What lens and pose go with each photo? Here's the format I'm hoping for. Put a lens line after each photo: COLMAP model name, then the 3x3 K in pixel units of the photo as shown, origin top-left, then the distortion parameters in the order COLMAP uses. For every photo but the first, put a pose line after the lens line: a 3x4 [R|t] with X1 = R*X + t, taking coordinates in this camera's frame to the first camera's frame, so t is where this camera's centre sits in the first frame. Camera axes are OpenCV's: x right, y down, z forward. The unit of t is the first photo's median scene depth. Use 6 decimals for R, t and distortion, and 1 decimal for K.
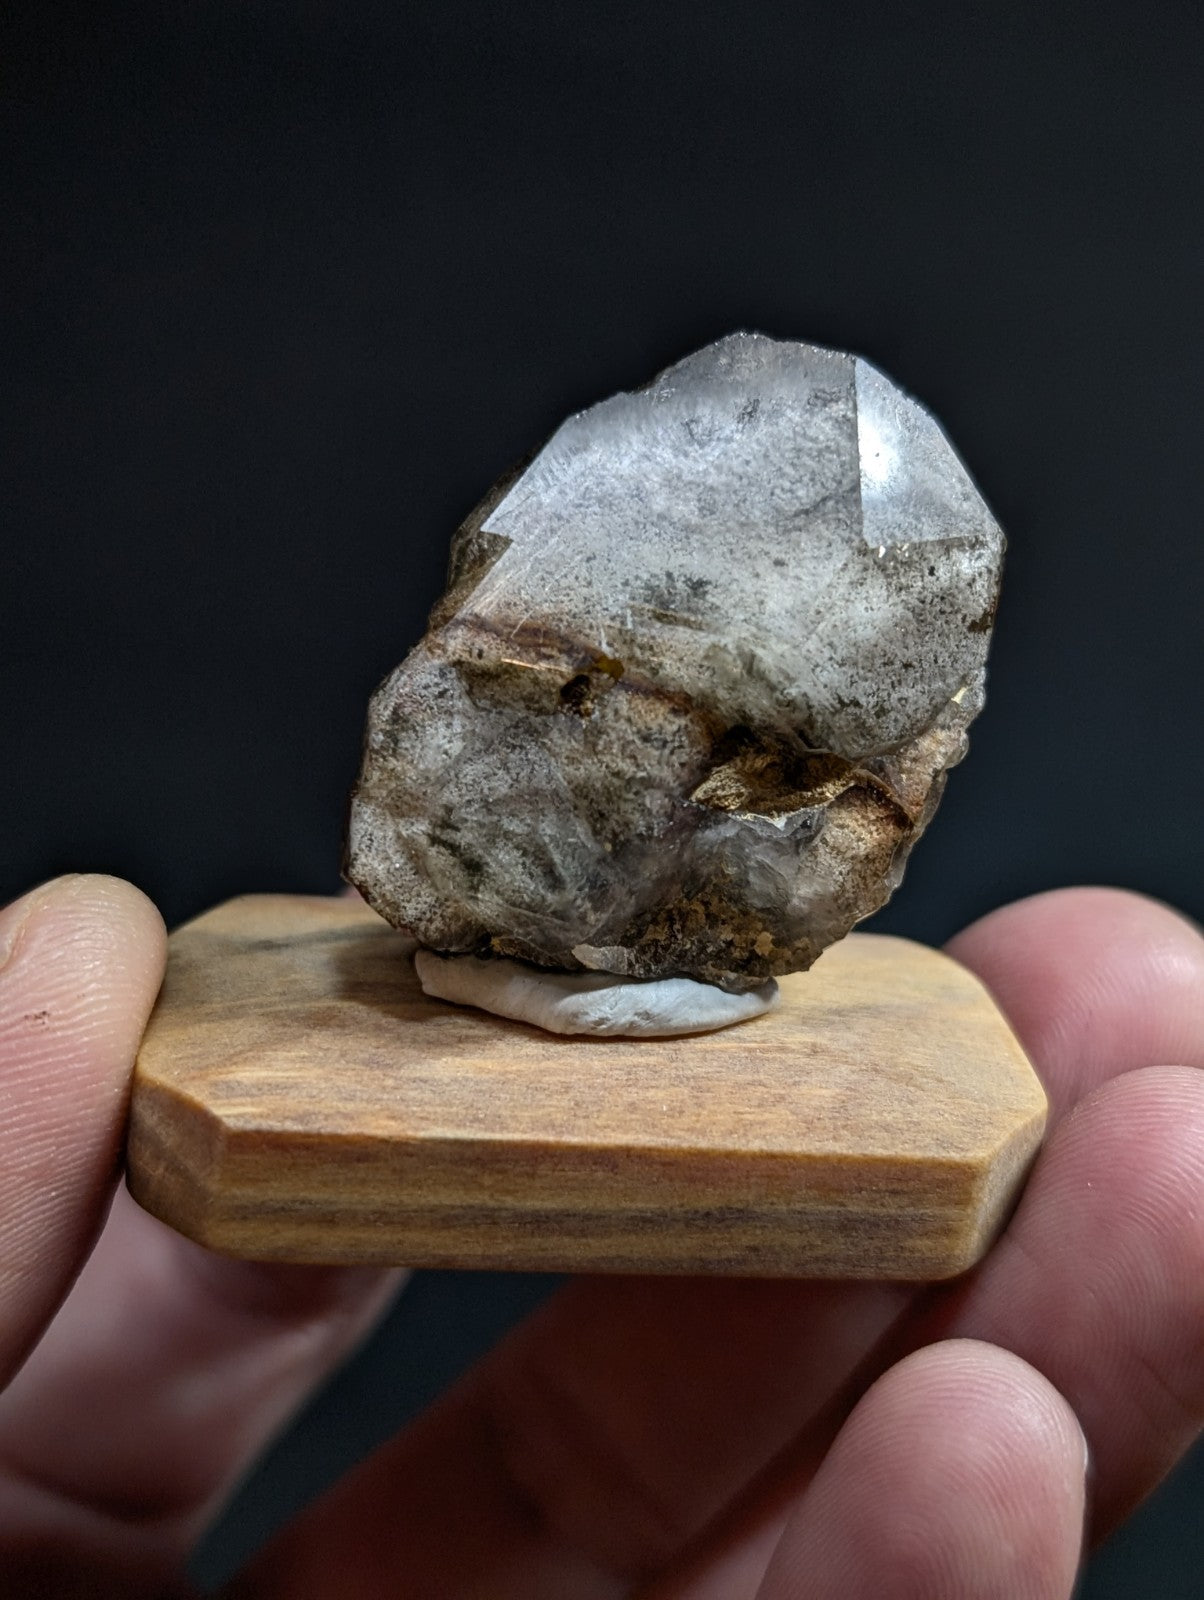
lens RADIAL K [[2295.2, 0, 588.7], [0, 2295.2, 752.8], [0, 0, 1]] dist [0.220862, -1.771358]
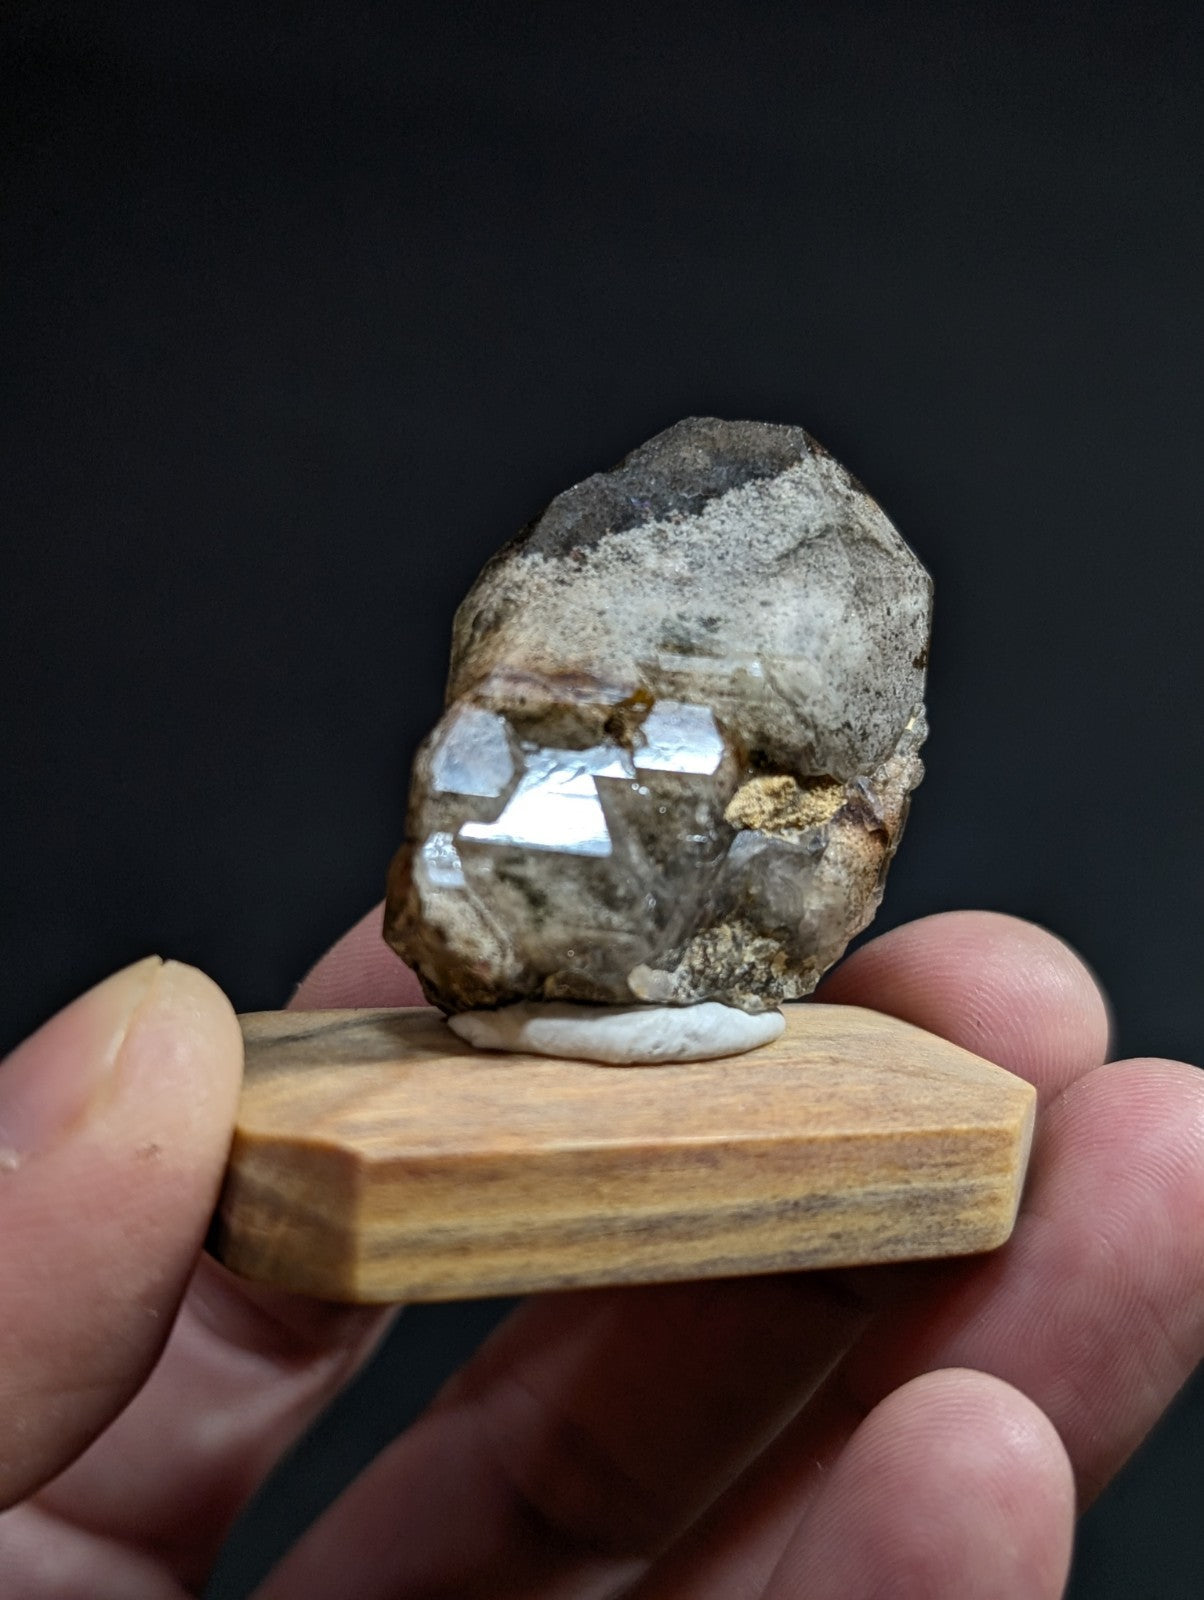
lens RADIAL K [[2264.9, 0, 535.5], [0, 2264.9, 792.0], [0, 0, 1]] dist [0.287012, -2.185468]
pose [[0.955578, -0.078901, 0.283982, -0.342003], [0.133123, 0.975165, -0.177008, 0.184856], [-0.262963, 0.206950, 0.942349, 0.012211]]
